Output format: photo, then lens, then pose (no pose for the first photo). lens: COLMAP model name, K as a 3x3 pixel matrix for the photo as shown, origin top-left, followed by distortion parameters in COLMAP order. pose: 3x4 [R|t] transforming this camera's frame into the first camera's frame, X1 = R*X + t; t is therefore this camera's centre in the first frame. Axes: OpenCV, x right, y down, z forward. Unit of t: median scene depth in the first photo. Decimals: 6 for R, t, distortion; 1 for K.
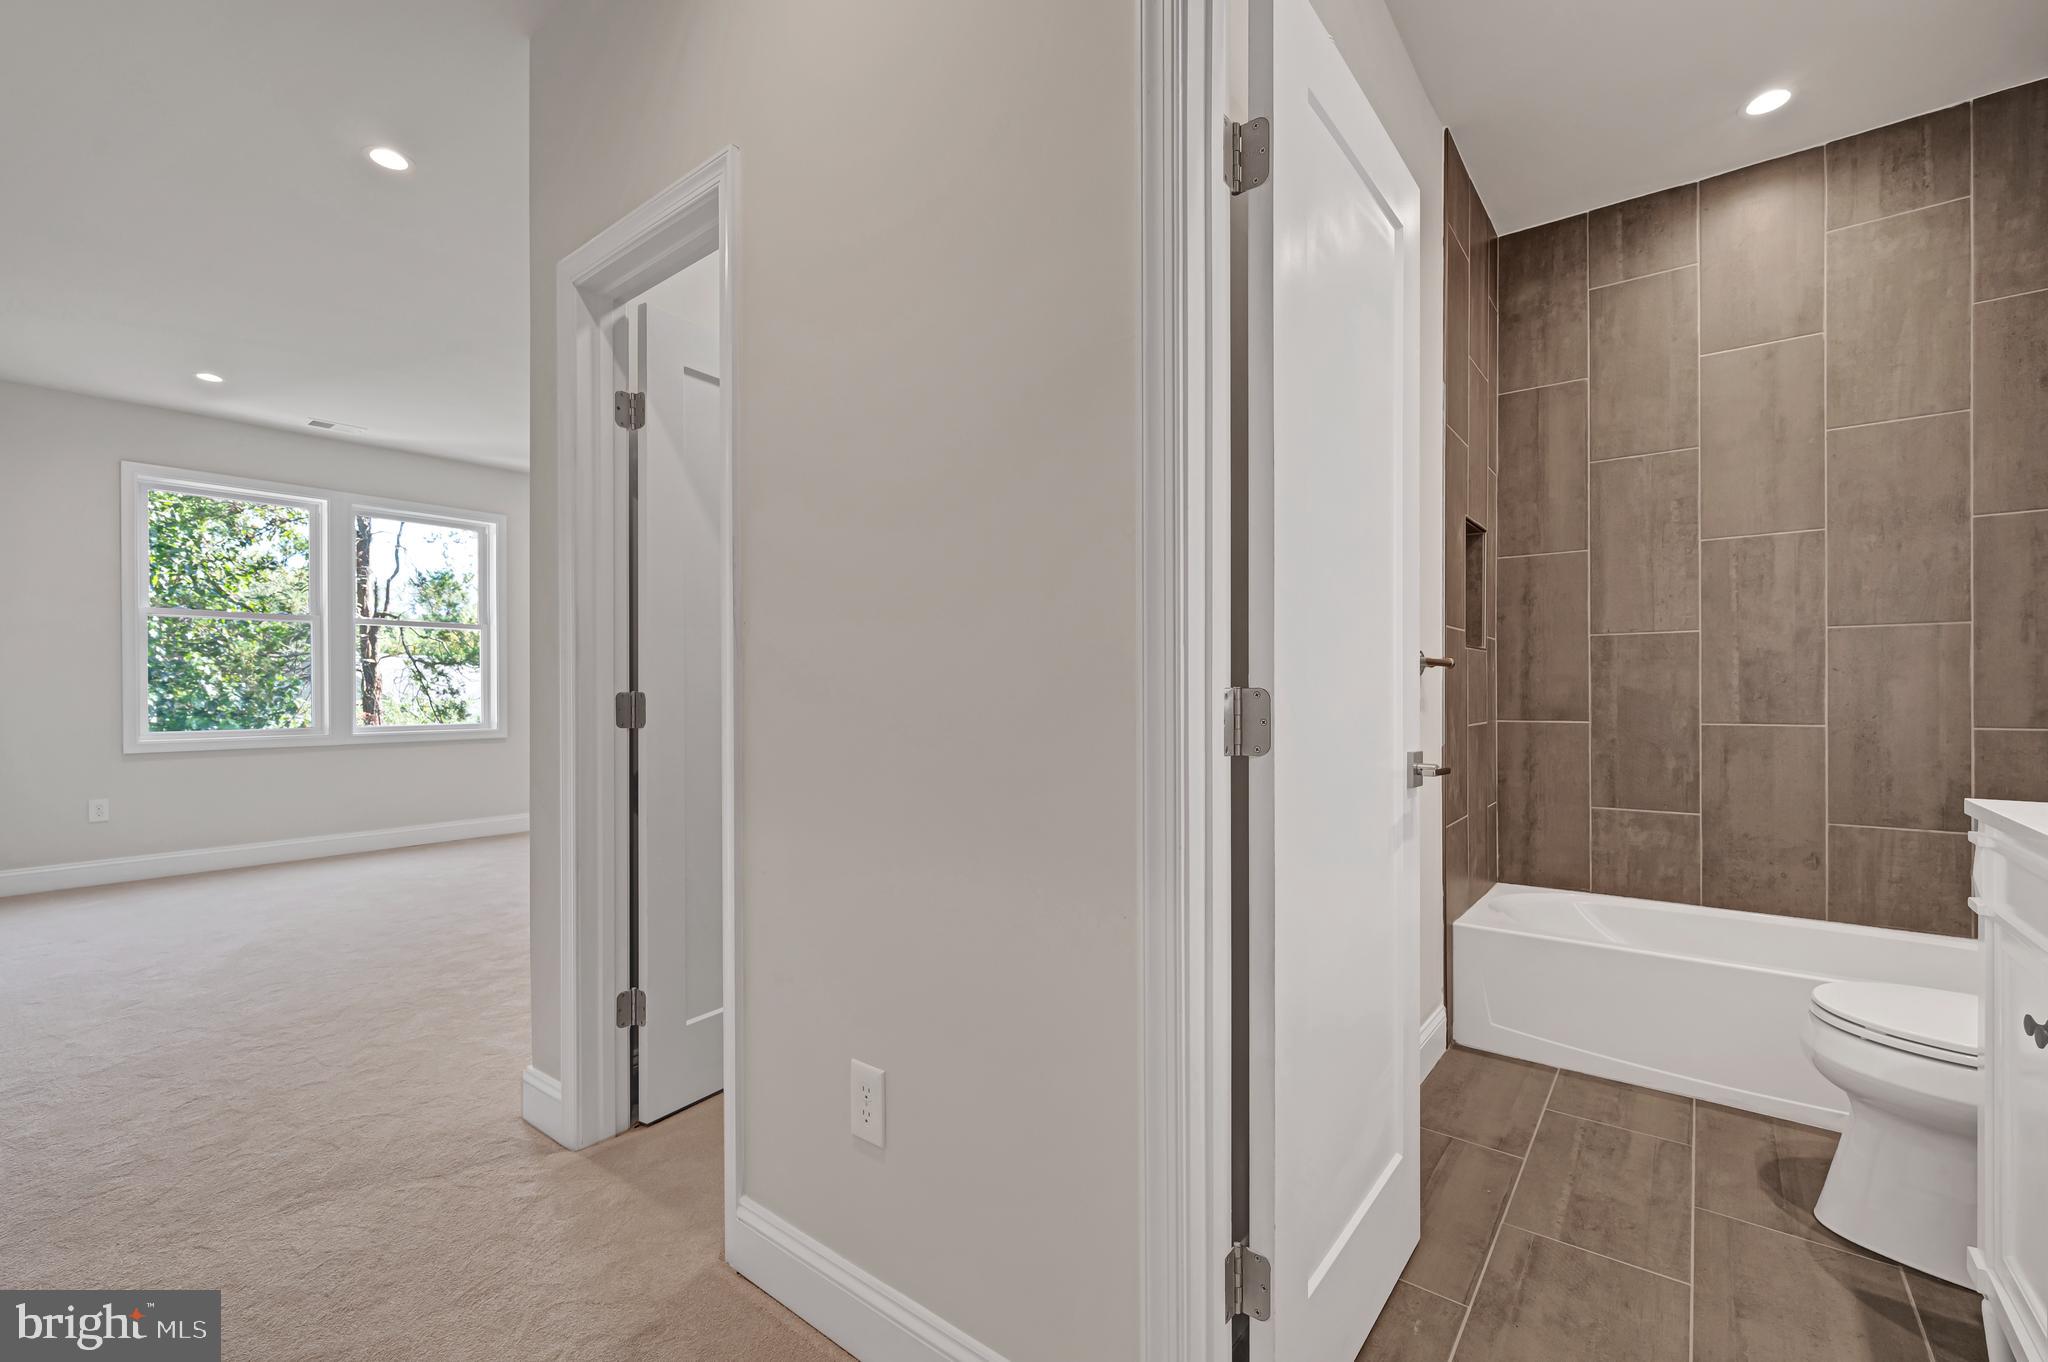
lens RADIAL K [[860.7, 0, 1027.5], [0, 860.7, 686.4], [0, 0, 1]] dist [0.000177, -0.000010]
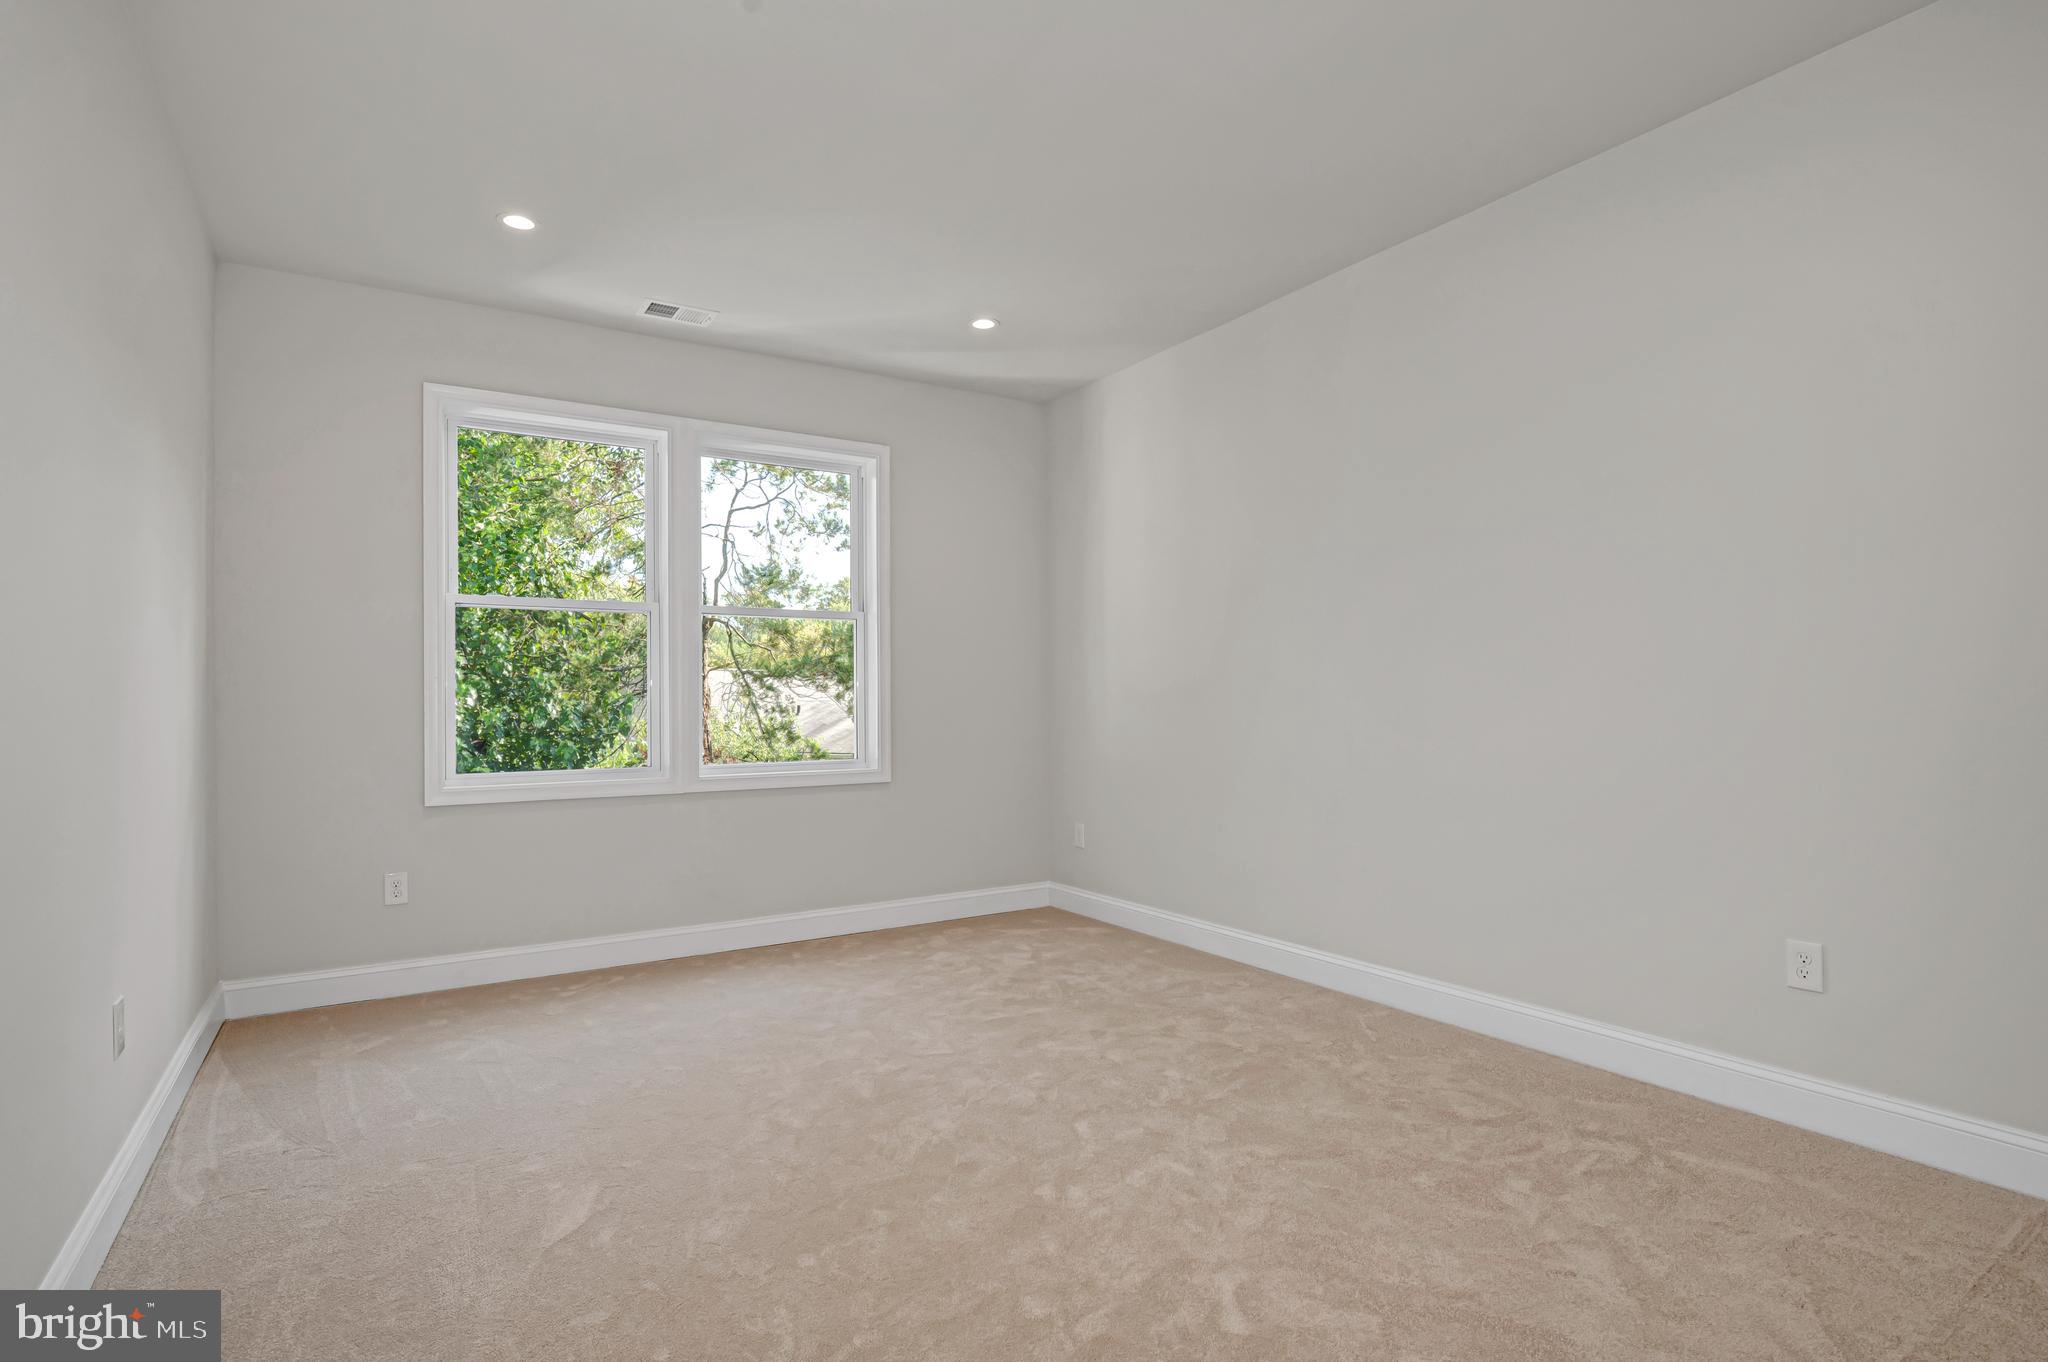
lens RADIAL K [[1041.8, 0, 1024.0], [0, 1041.8, 681.0], [0, 0, 1]] dist [0.000817, 0.000001]
pose [[0.942234, -0.011816, -0.334747, -0.114212], [0.005732, 0.999800, -0.019156, -0.000800], [0.334907, 0.016131, 0.942113, 0.133383]]
